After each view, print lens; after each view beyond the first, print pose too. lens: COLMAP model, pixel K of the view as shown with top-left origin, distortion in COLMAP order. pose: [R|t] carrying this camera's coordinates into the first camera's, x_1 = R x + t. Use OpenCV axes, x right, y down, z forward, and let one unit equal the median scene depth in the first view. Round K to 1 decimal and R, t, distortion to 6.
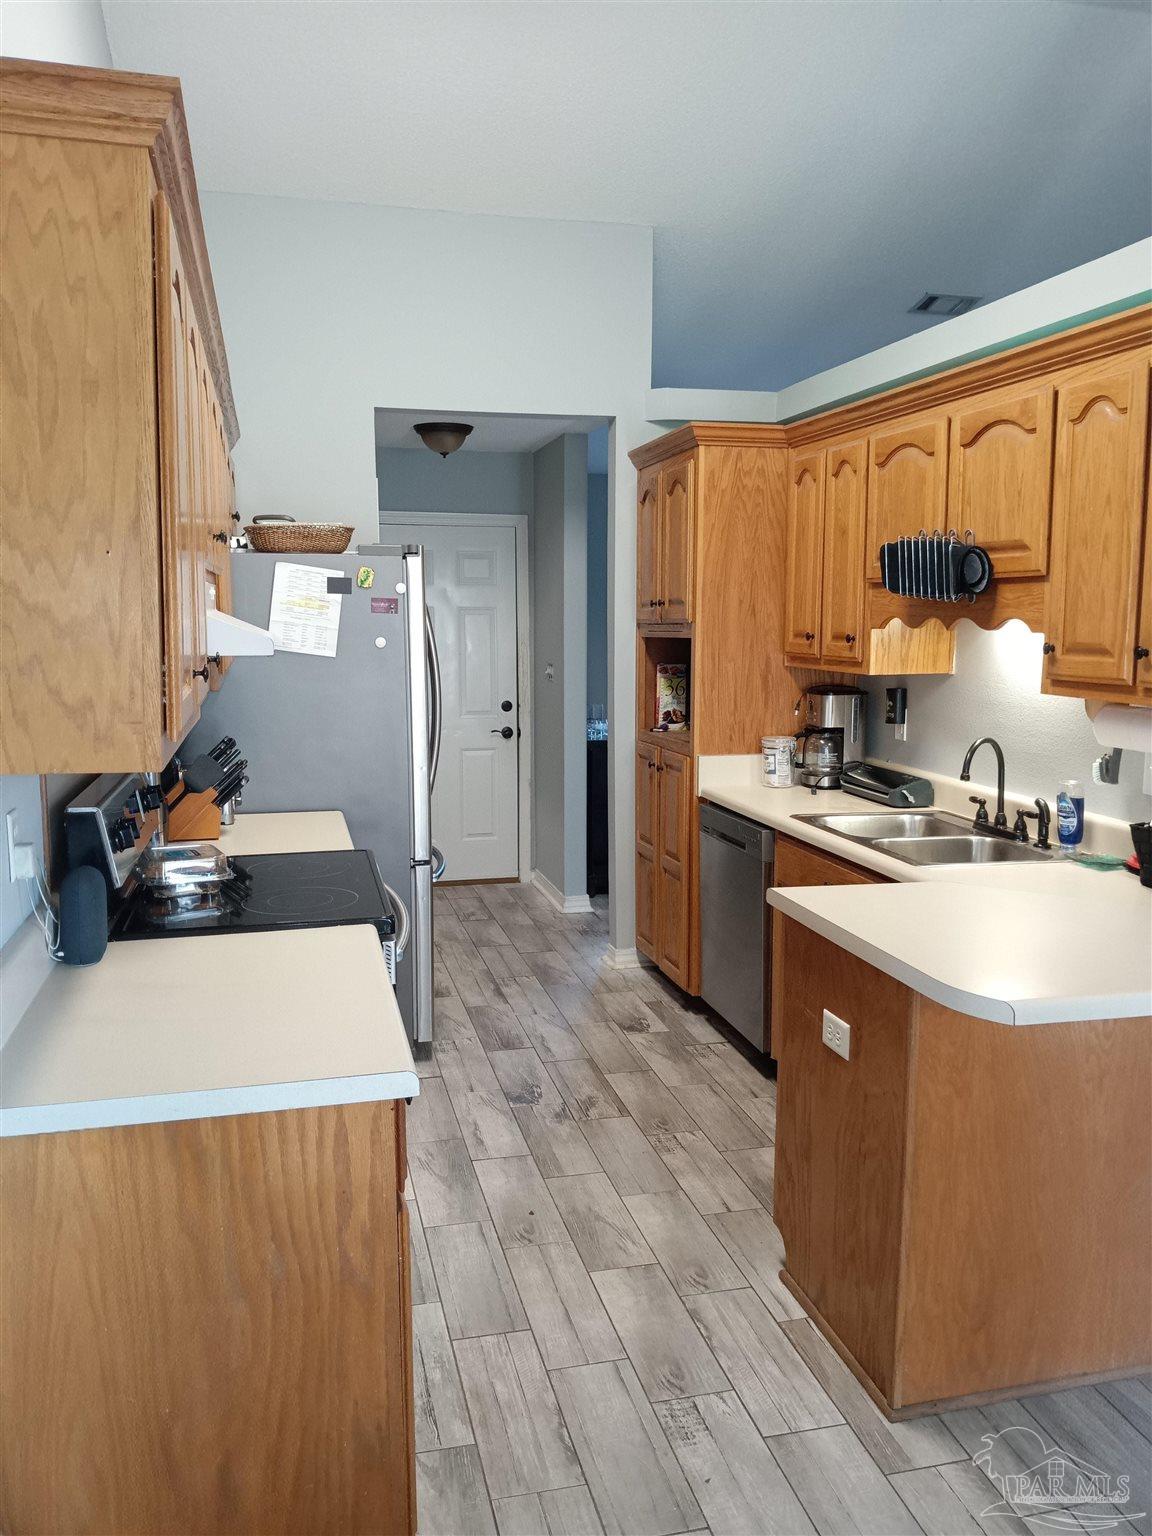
lens RADIAL K [[1221.1, 0, 570.4], [0, 1221.1, 764.3], [0, 0, 1]] dist [0.157669, -0.500176]
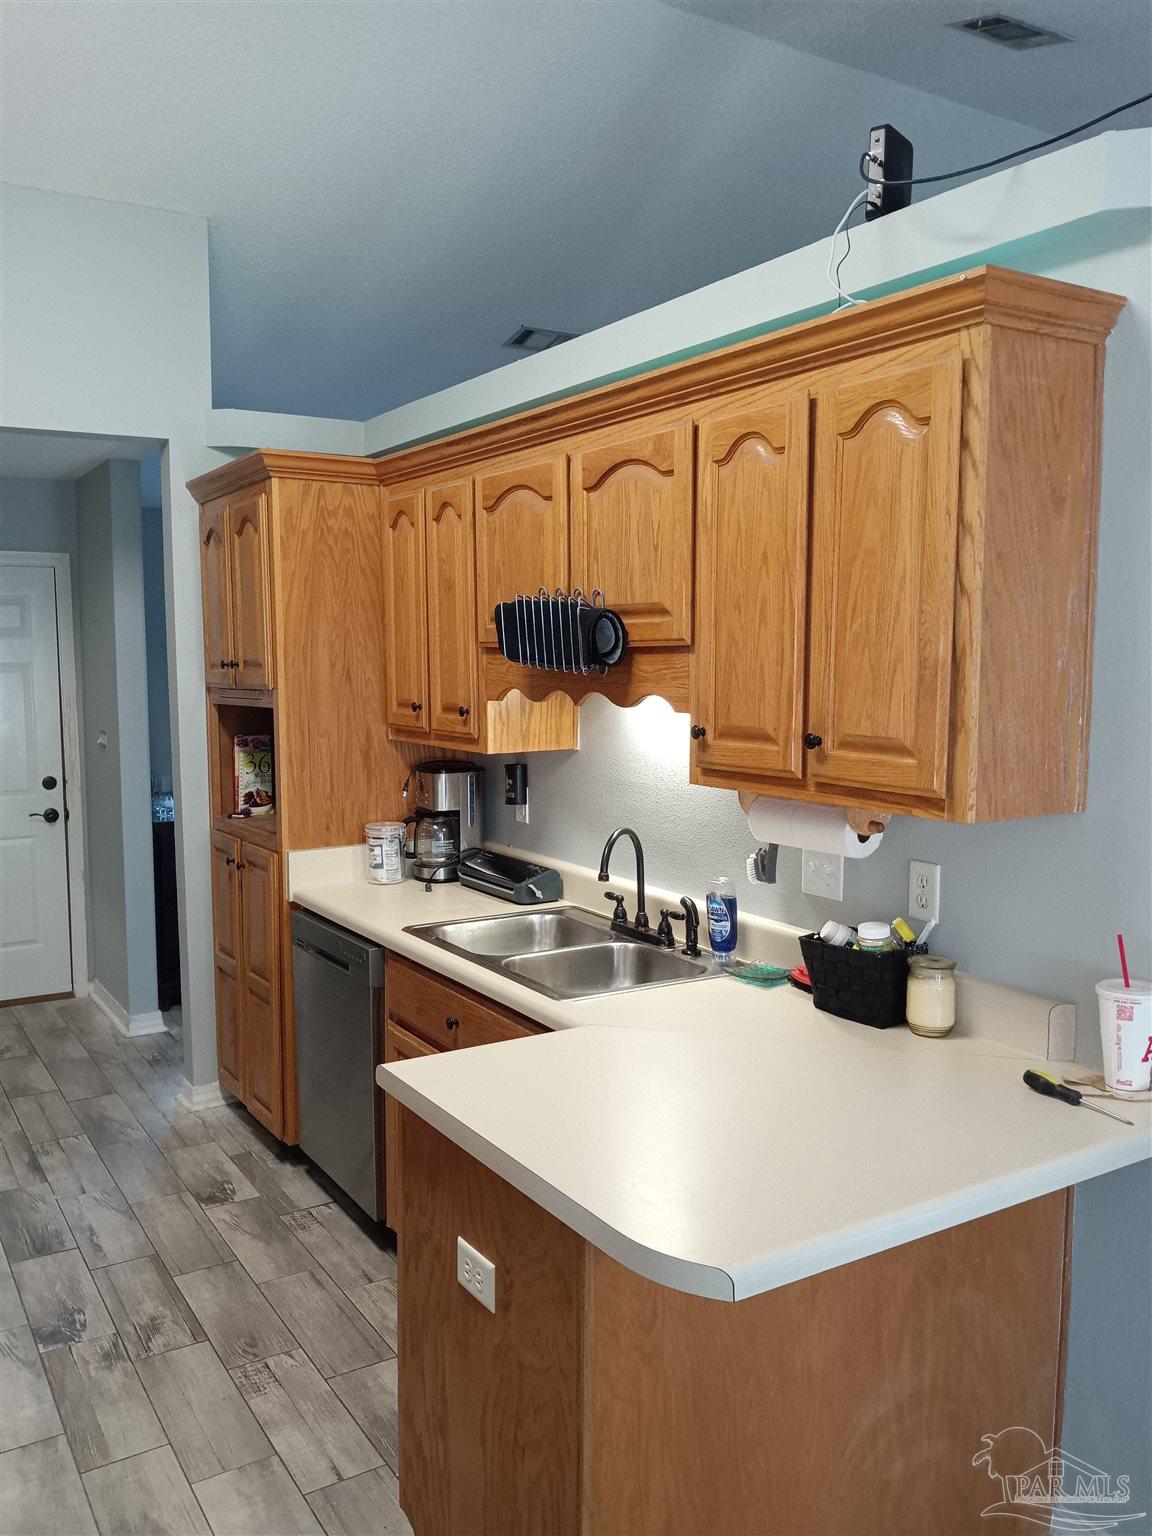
lens RADIAL K [[1262.5, 0, 576.0], [0, 1262.5, 768.0], [0, 0, 1]] dist [0.122470, -0.217390]
pose [[0.948648, -0.033366, 0.314570, 0.024750], [0.044571, 0.998600, -0.028491, -0.033765], [-0.313179, 0.041049, 0.948806, 0.145848]]
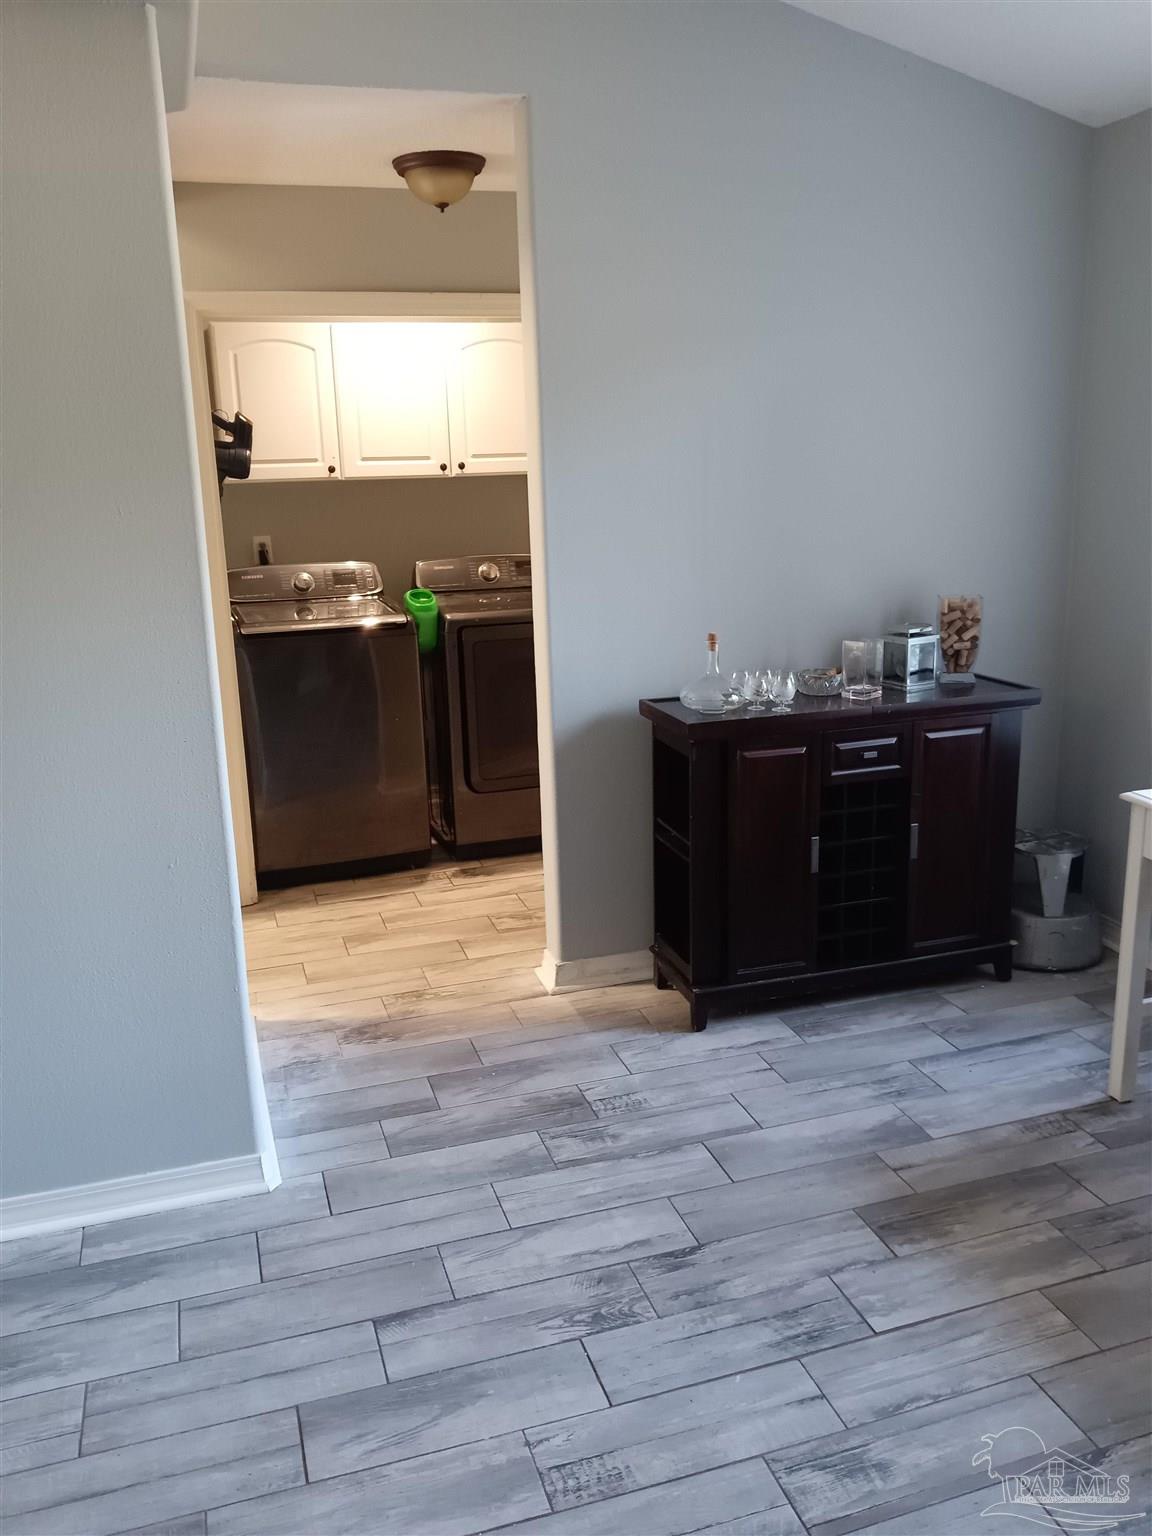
lens RADIAL K [[1228.6, 0, 574.3], [0, 1228.6, 773.8], [0, 0, 1]] dist [0.042003, -0.119317]
pose [[0.071418, 0.242121, -0.967614, 0.907154], [-0.102939, 0.966700, 0.234295, -0.189602], [0.992121, 0.082872, 0.093964, 1.573090]]
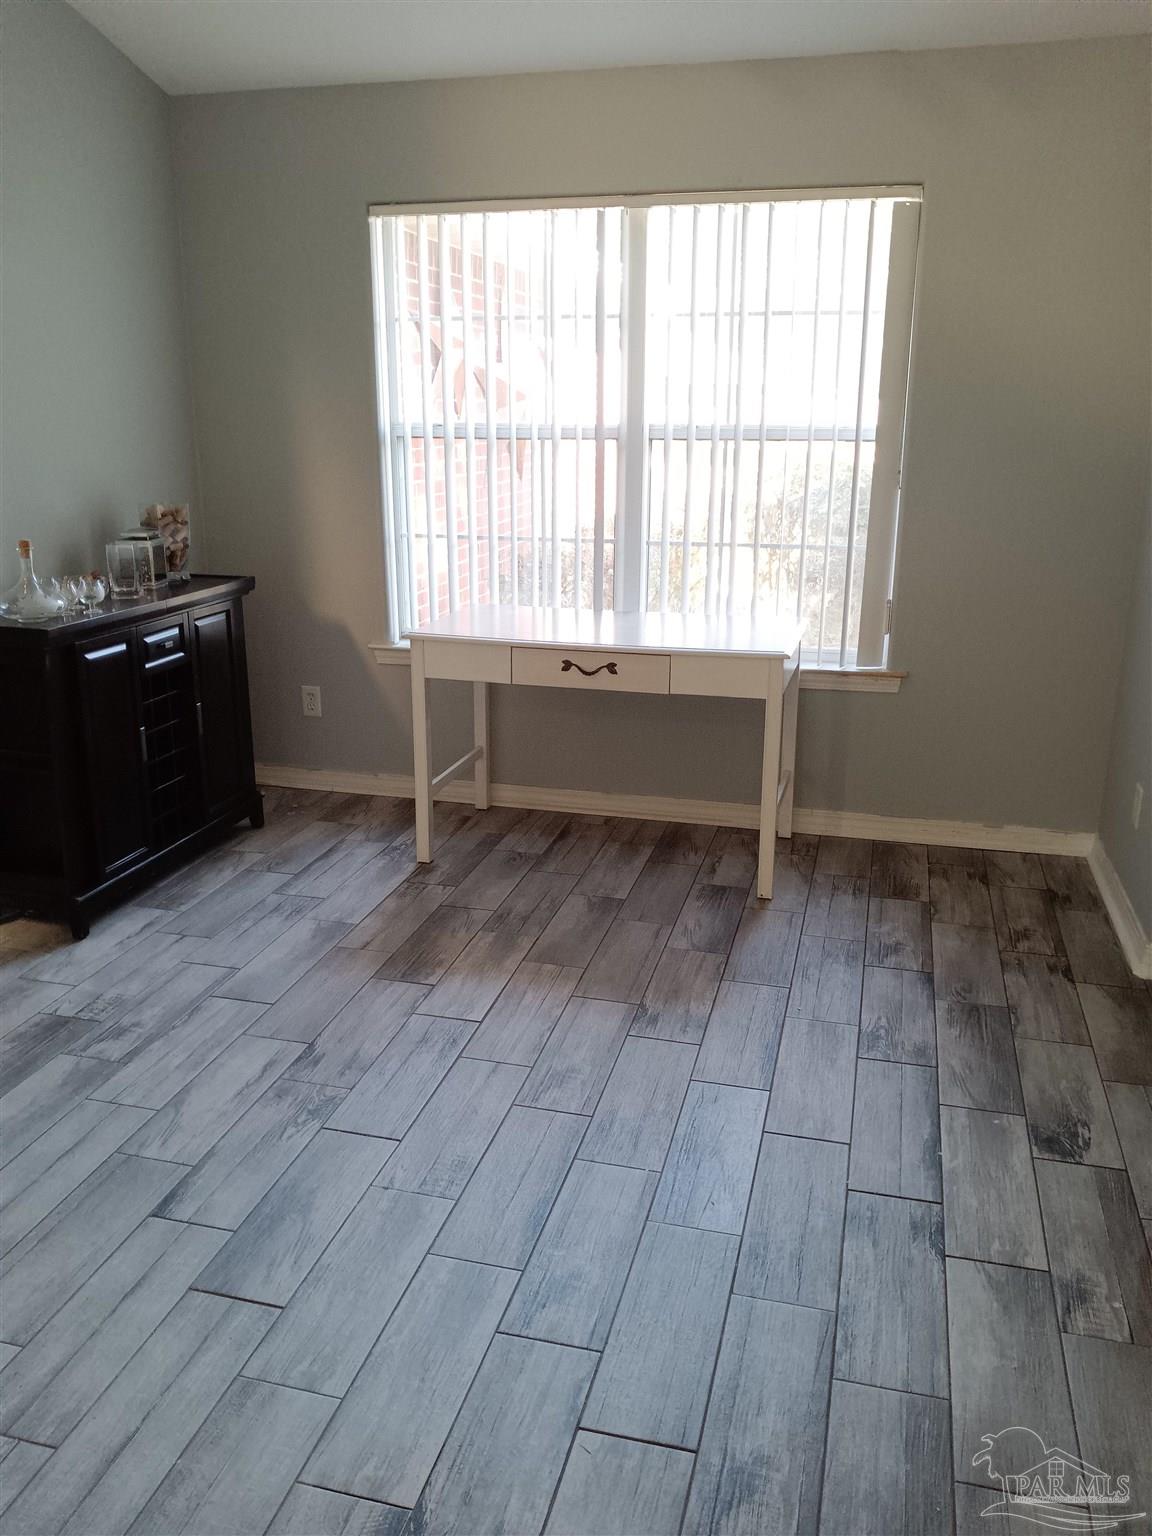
lens RADIAL K [[1228.6, 0, 574.3], [0, 1228.6, 773.8], [0, 0, 1]] dist [0.042003, -0.119317]
pose [[0.882193, 0.138287, -0.450124, 0.805482], [-0.065090, 0.982541, 0.174287, -0.110615], [0.466367, -0.124456, 0.875793, 1.158281]]
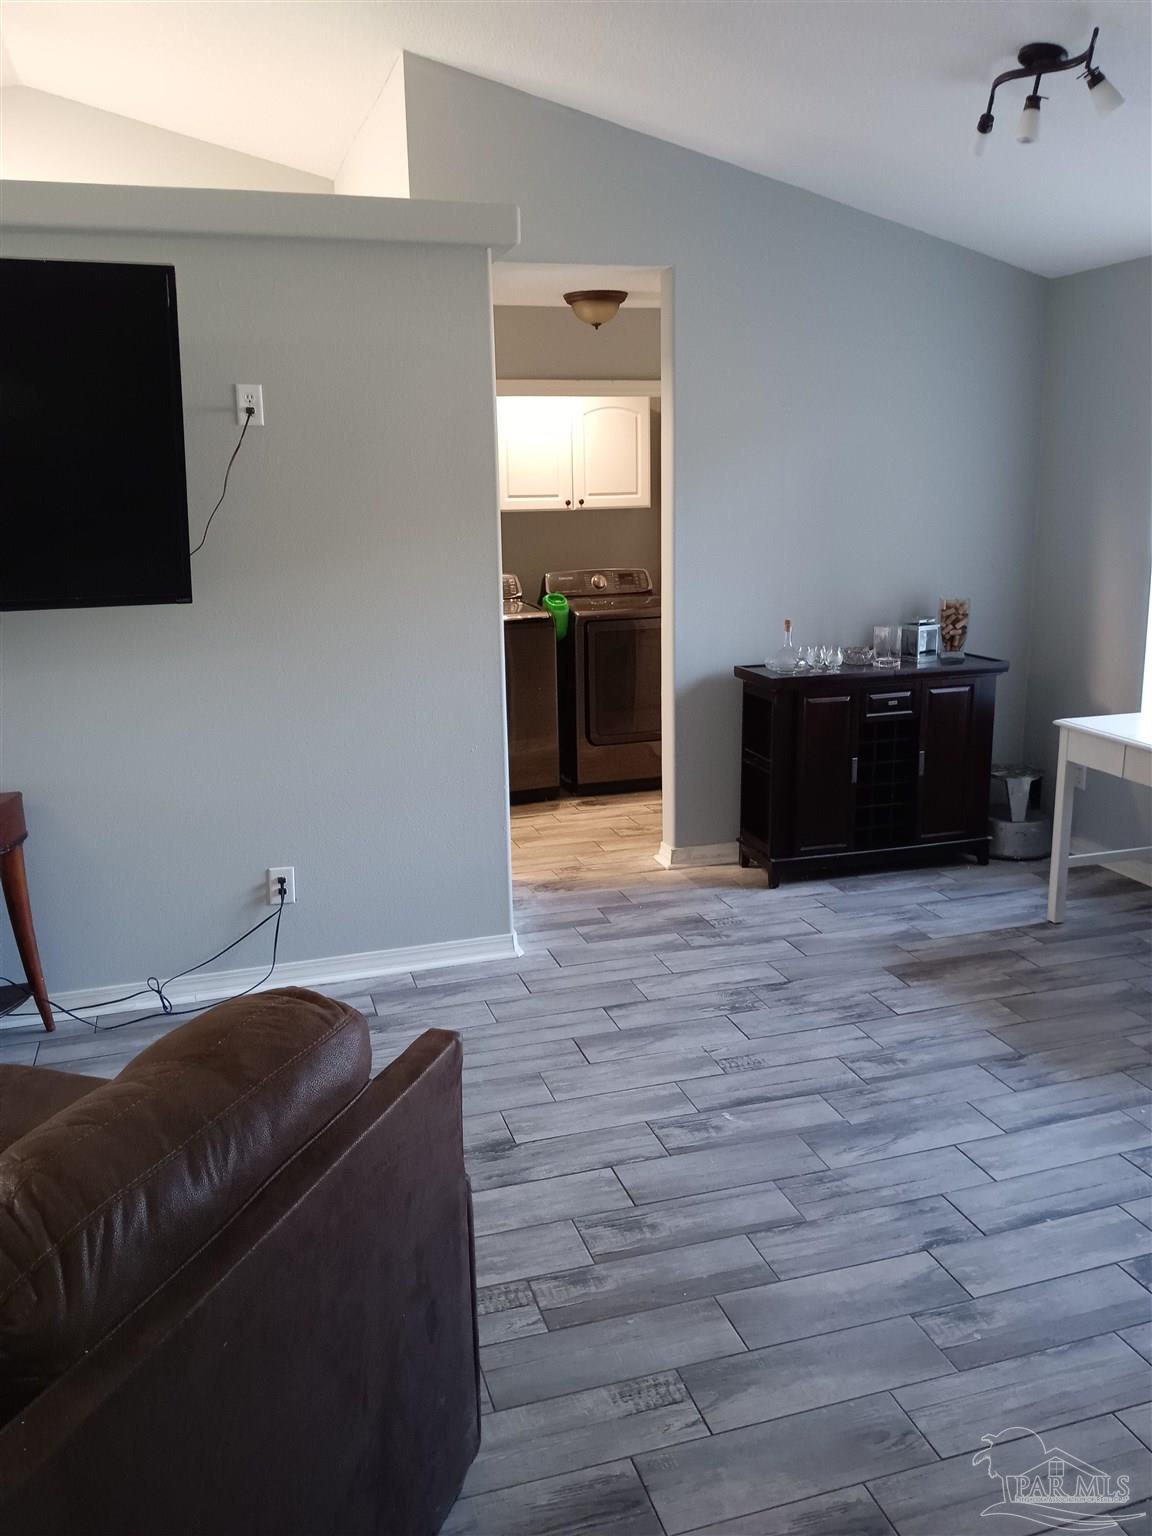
lens RADIAL K [[1221.1, 0, 570.4], [0, 1221.1, 764.3], [0, 0, 1]] dist [0.157669, -0.500176]
pose [[0.060329, 0.221003, -0.973405, 1.333363], [-0.114850, 0.970242, 0.213166, -0.195660], [0.991549, 0.098935, 0.083916, 1.422787]]
